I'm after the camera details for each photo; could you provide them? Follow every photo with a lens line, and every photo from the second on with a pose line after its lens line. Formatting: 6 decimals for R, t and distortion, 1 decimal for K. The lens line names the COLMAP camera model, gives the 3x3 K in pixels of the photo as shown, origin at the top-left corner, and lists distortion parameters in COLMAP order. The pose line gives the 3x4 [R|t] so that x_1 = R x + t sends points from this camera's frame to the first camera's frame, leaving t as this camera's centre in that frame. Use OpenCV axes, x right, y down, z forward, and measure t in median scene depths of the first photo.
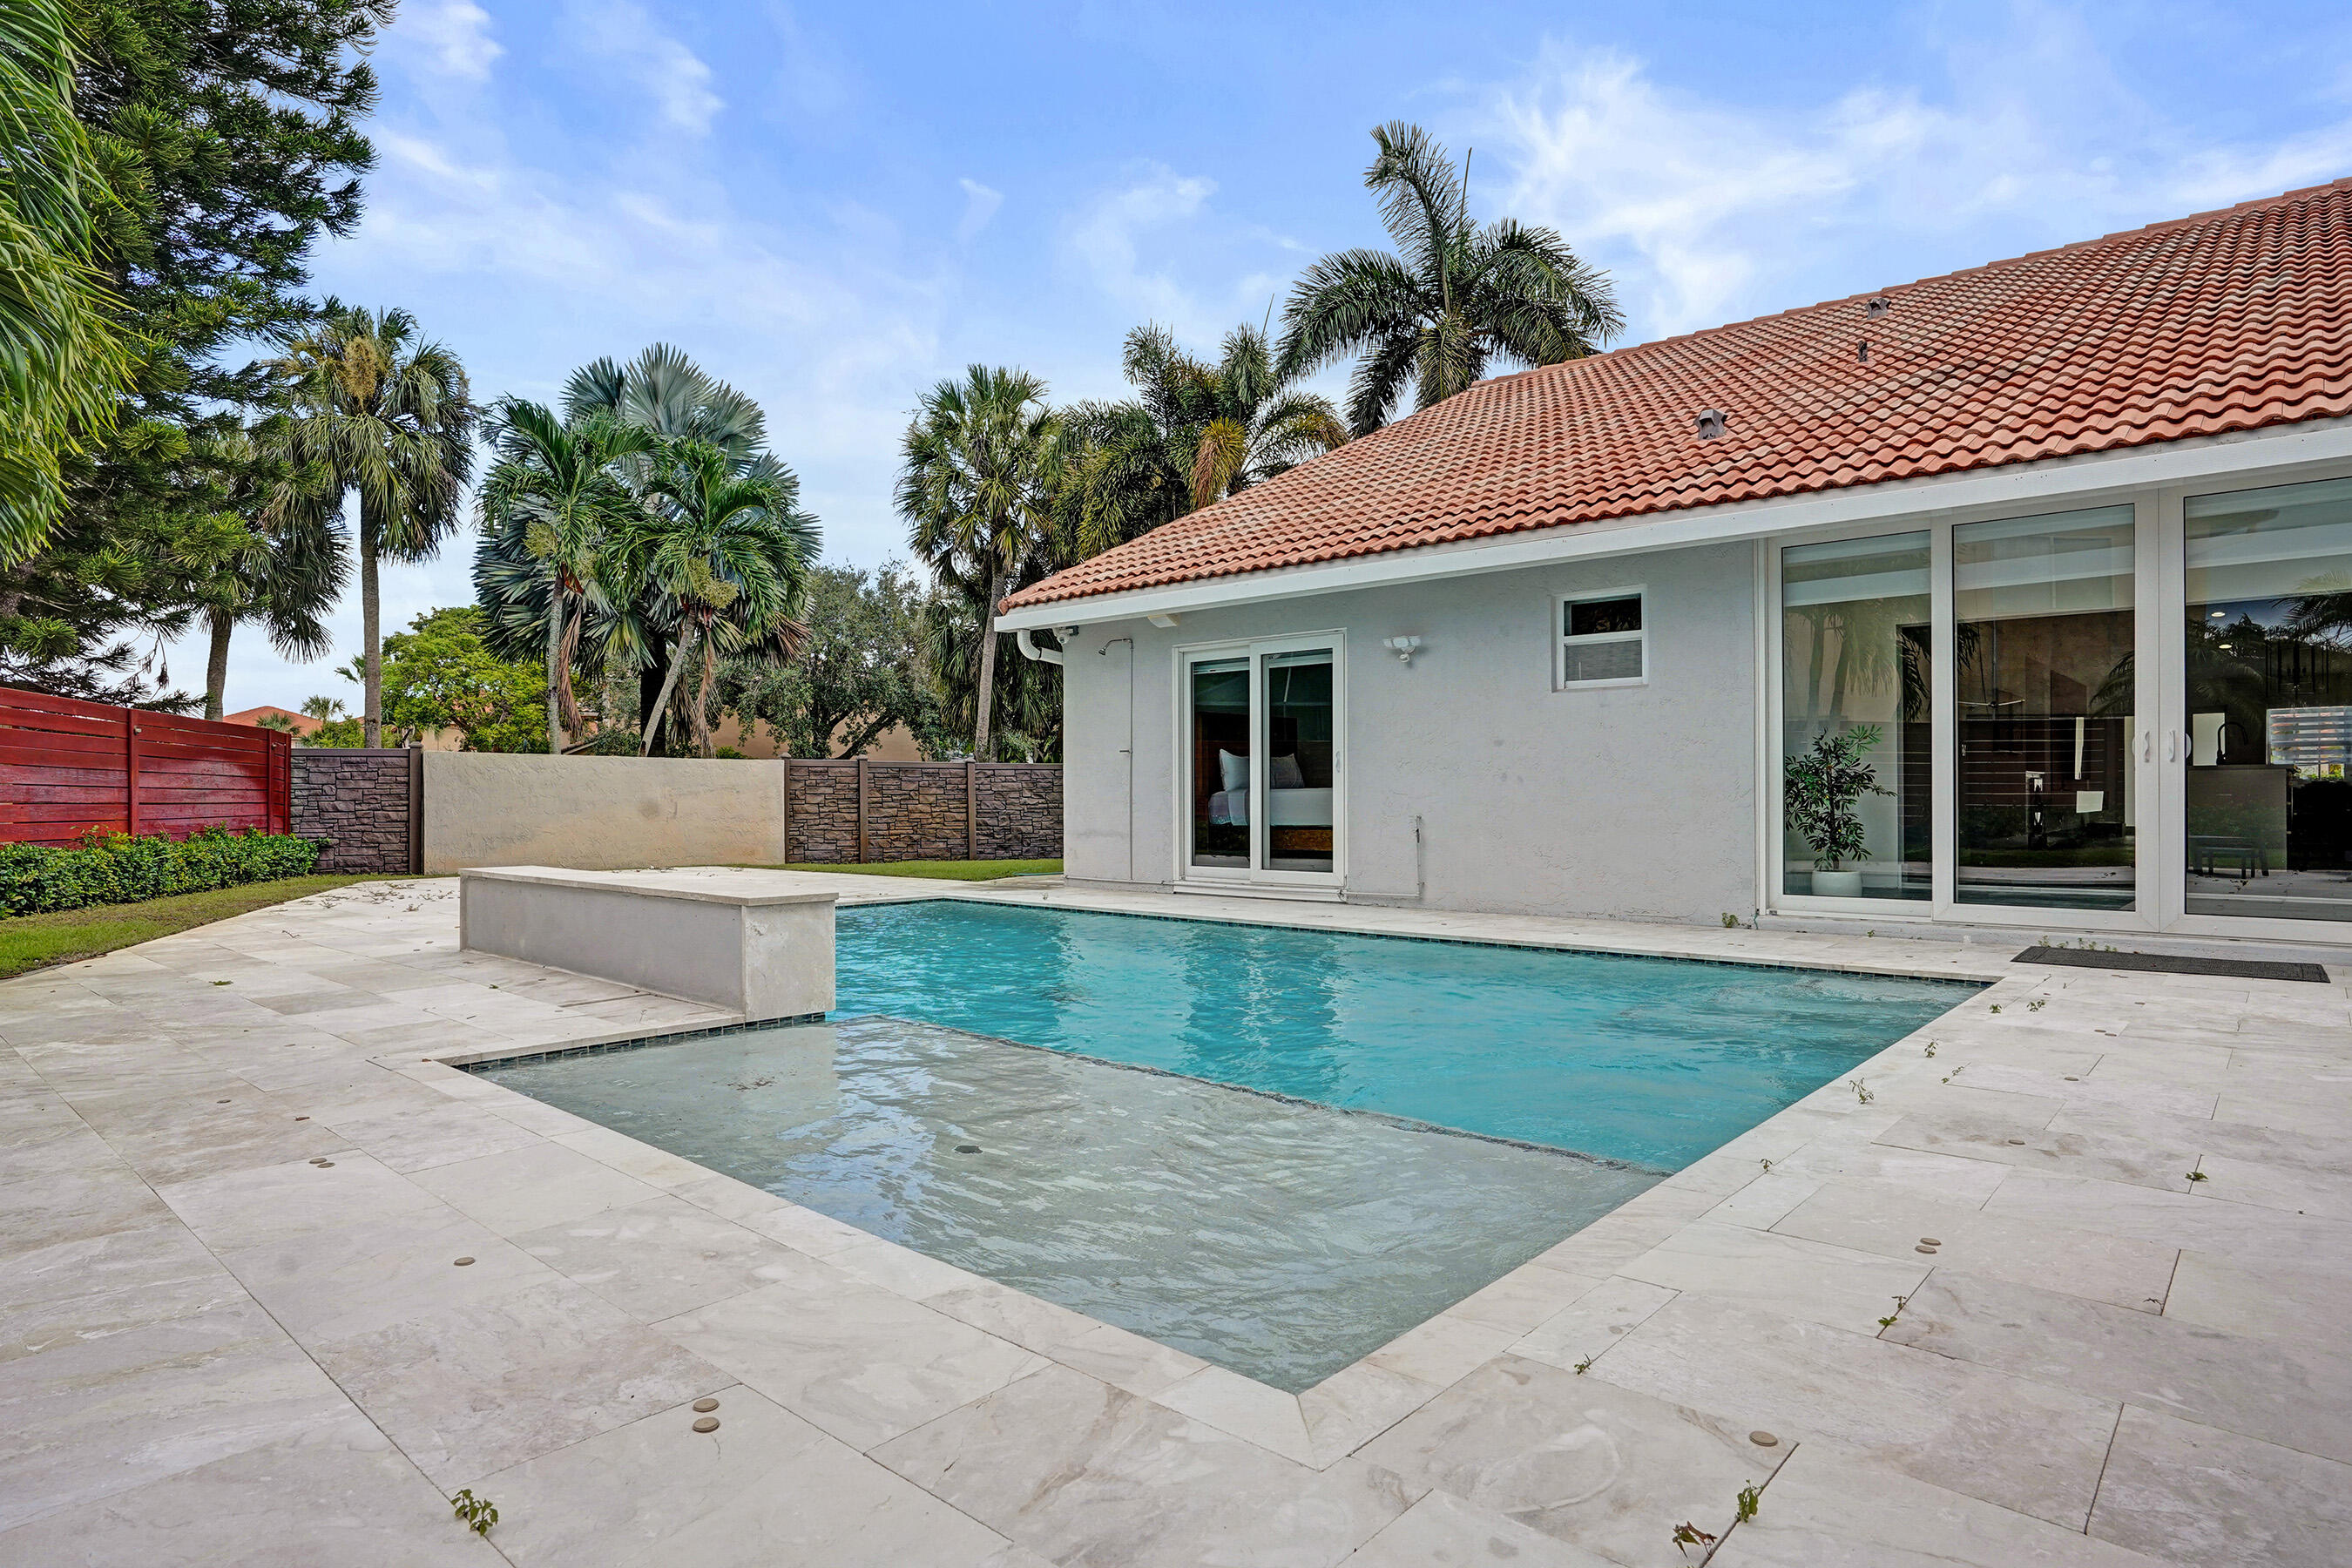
lens RADIAL K [[1311.8, 0, 1175.4], [0, 1311.8, 790.1], [0, 0, 1]] dist [-0.050680, 0.032810]
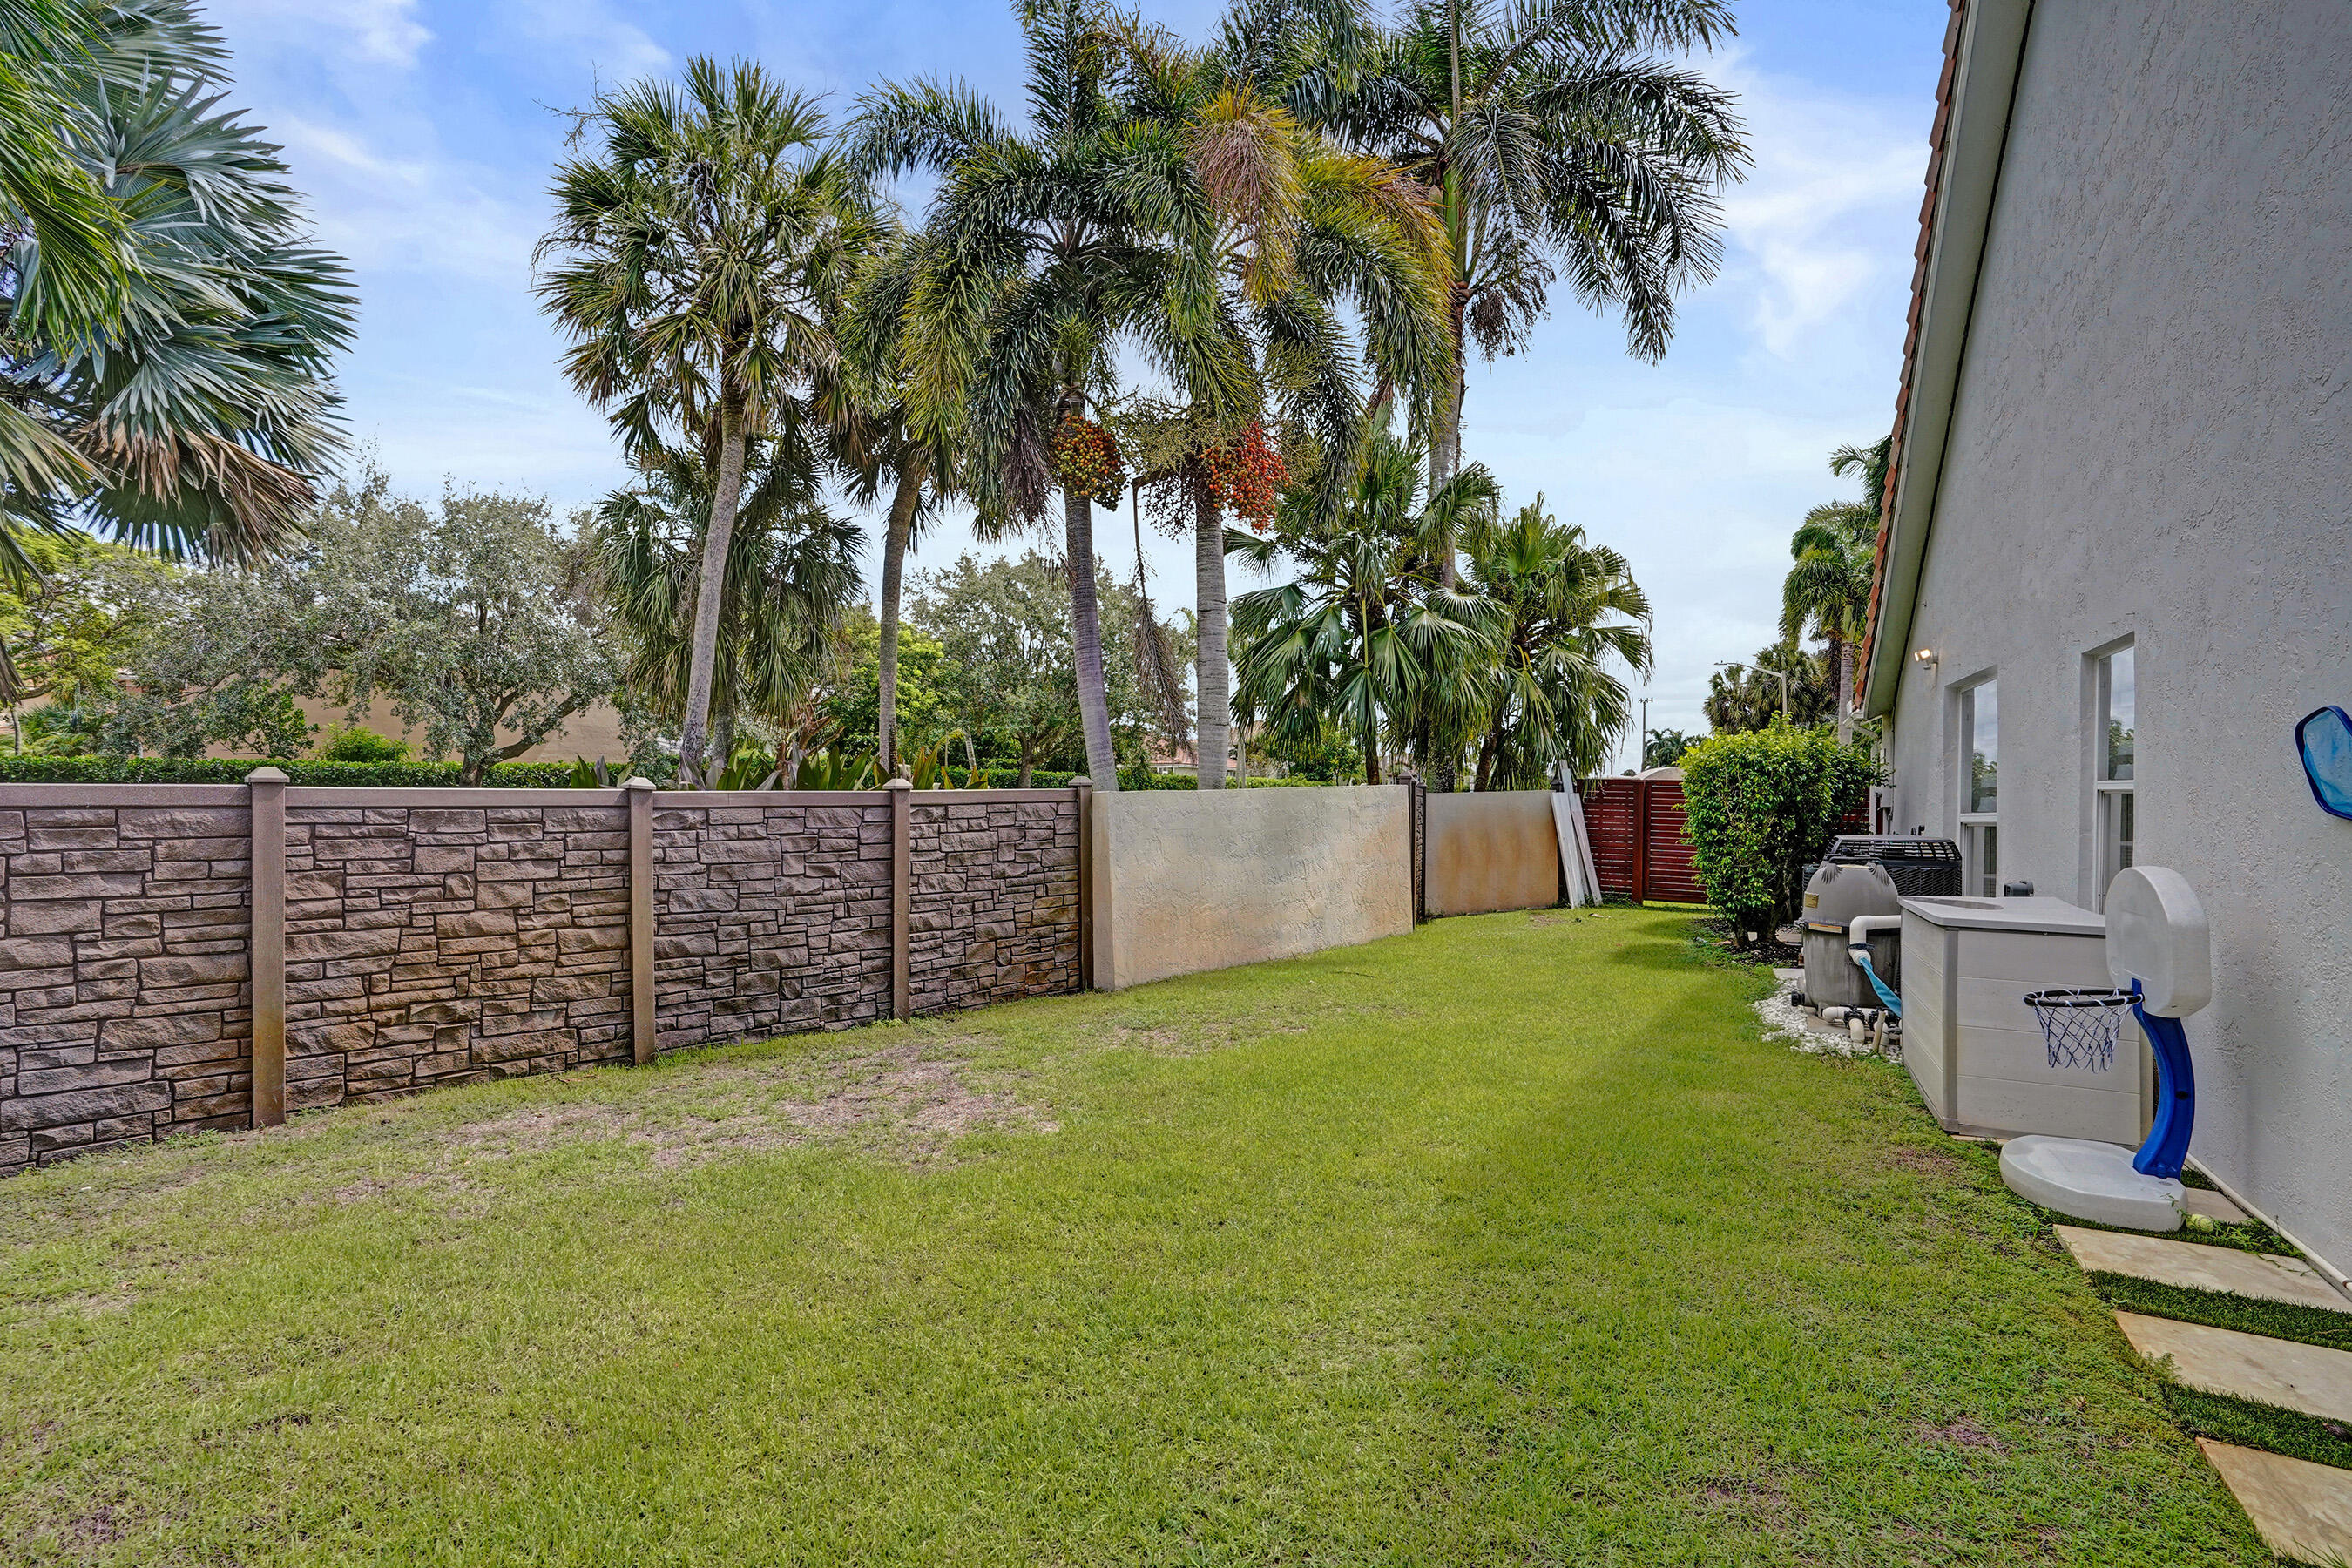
lens RADIAL K [[1147.5, 0, 1164.2], [0, 1147.5, 786.1], [0, 0, 1]] dist [-0.071161, 0.030101]
pose [[0.973733, 0.016094, 0.227125, -0.082610], [-0.017166, 0.999849, 0.002746, -0.024523], [-0.227046, -0.006572, 0.973862, 0.636796]]
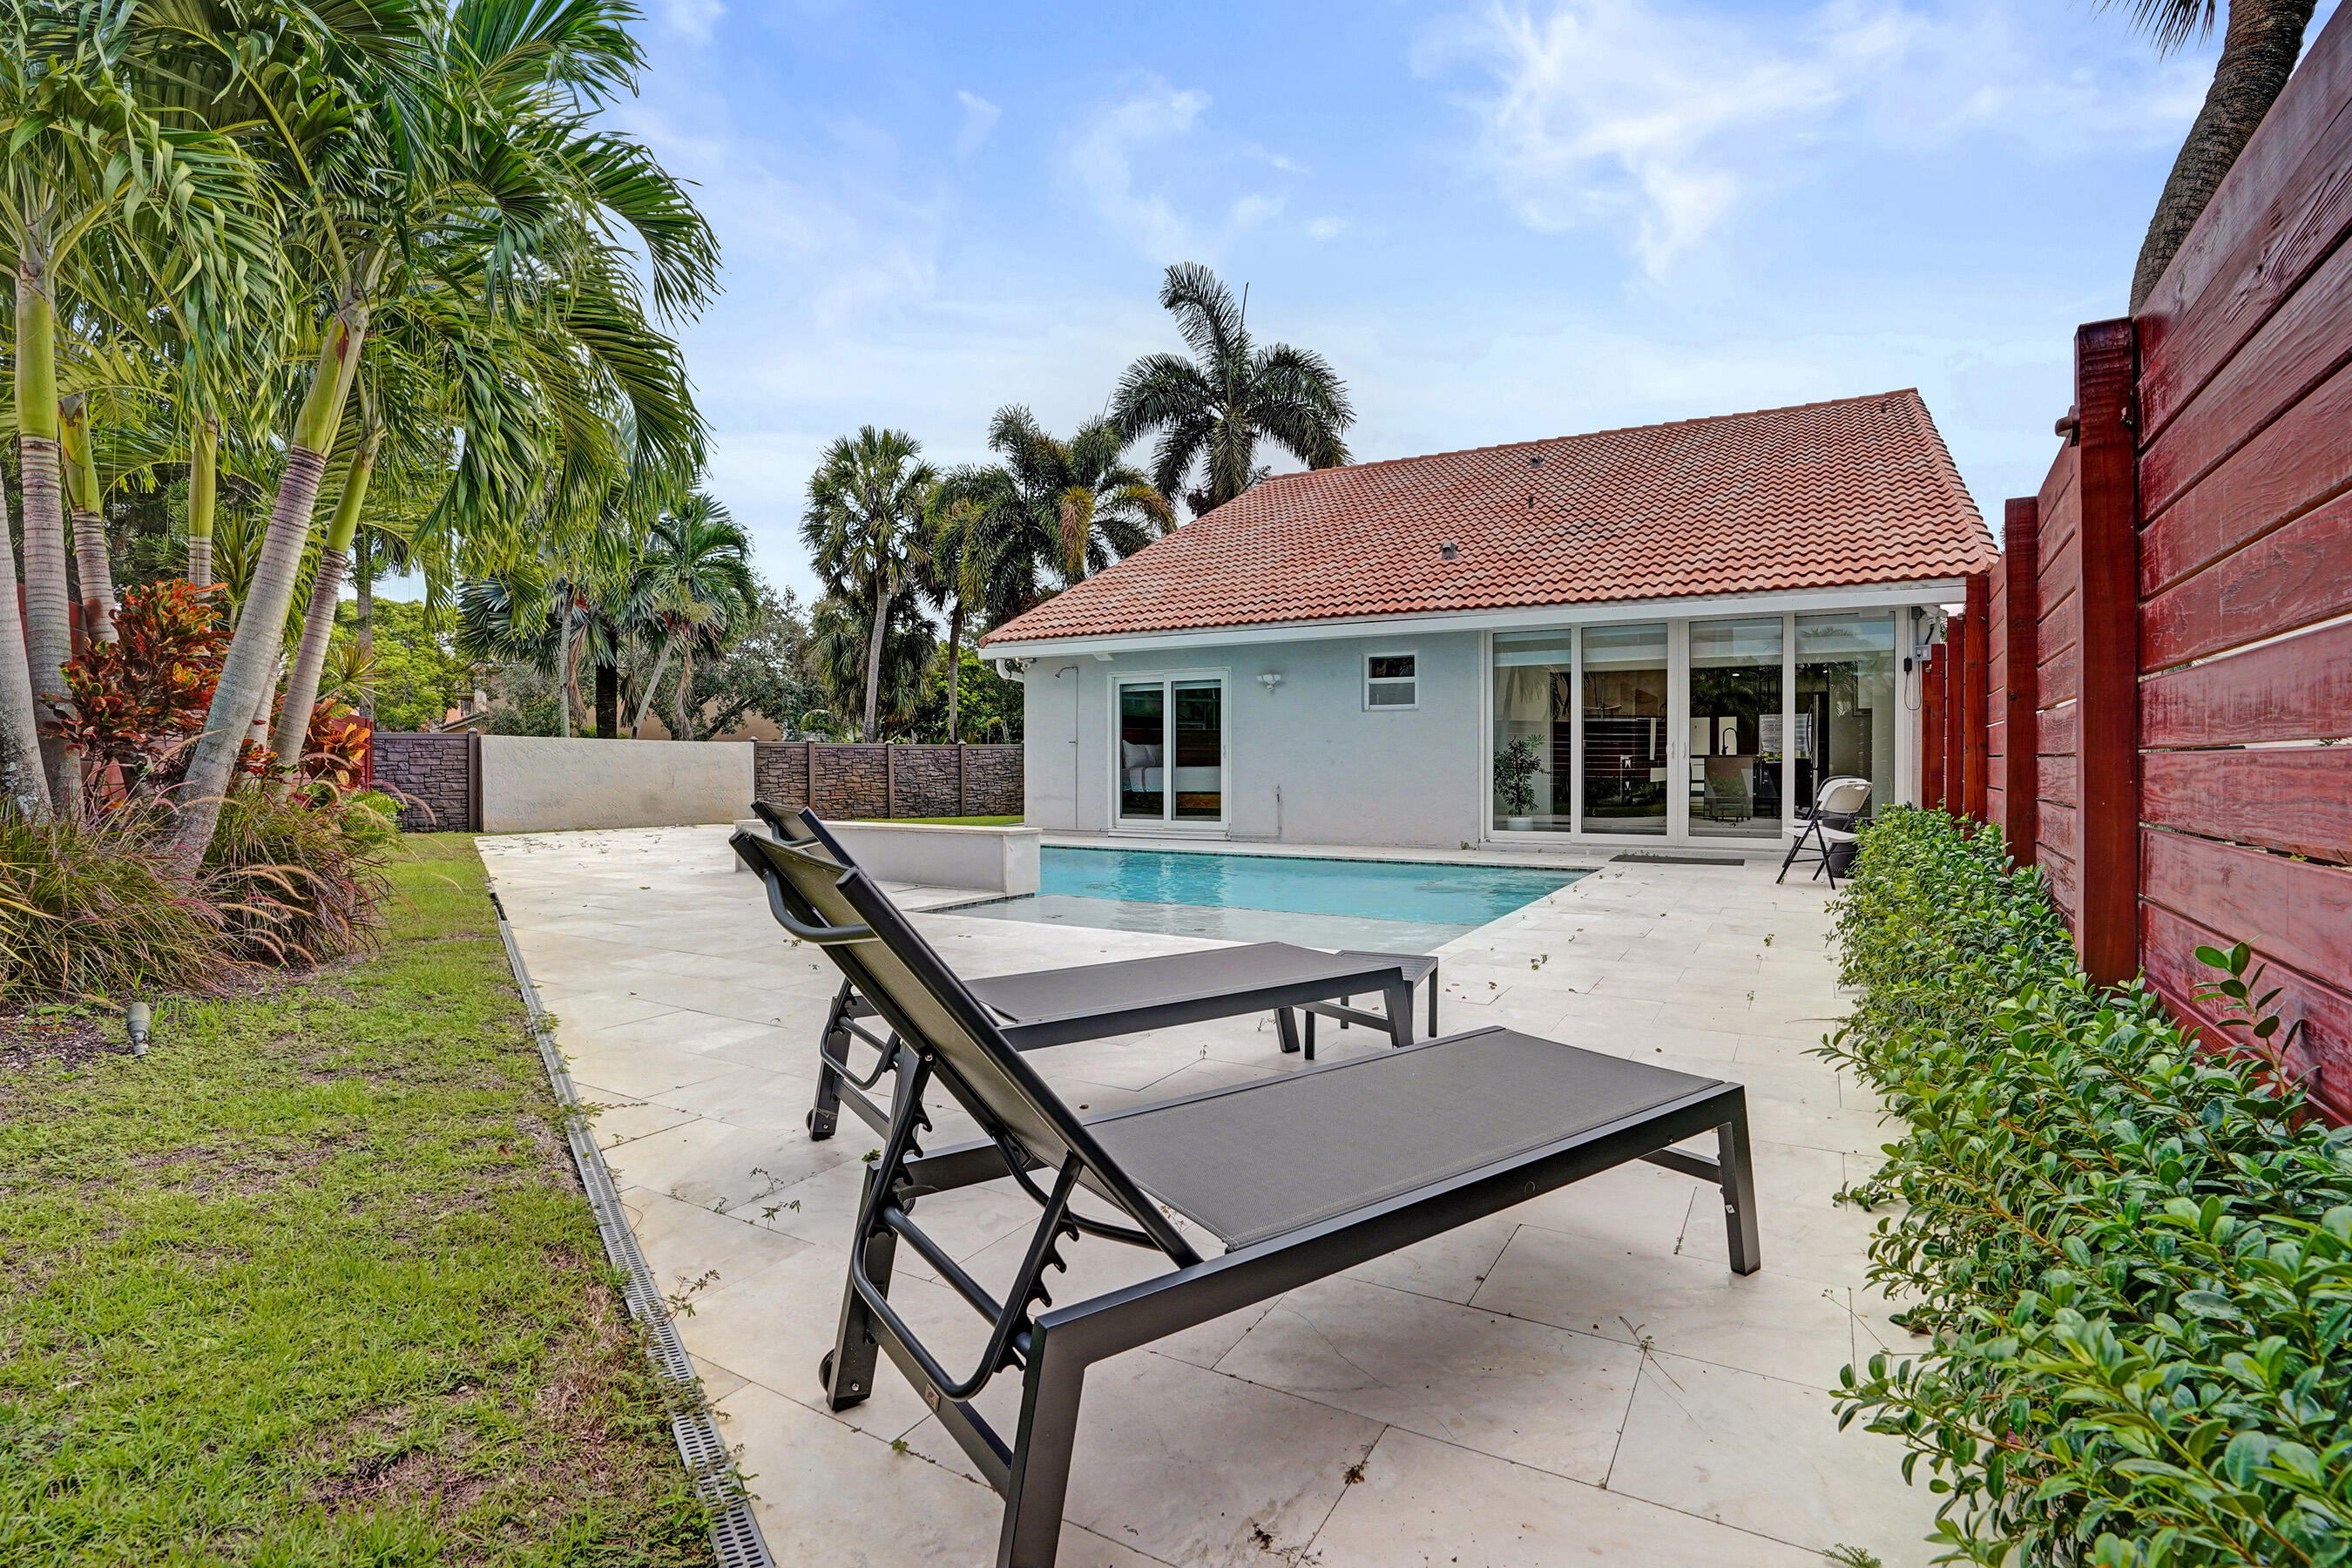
lens RADIAL K [[1127.2, 0, 1176.5], [0, 1127.2, 774.2], [0, 0, 1]] dist [-0.071586, 0.035251]
pose [[0.980086, -0.000194, 0.198574, -0.096069], [-0.002178, 0.999929, 0.011729, -0.004683], [-0.198563, -0.011927, 0.980016, -0.152814]]
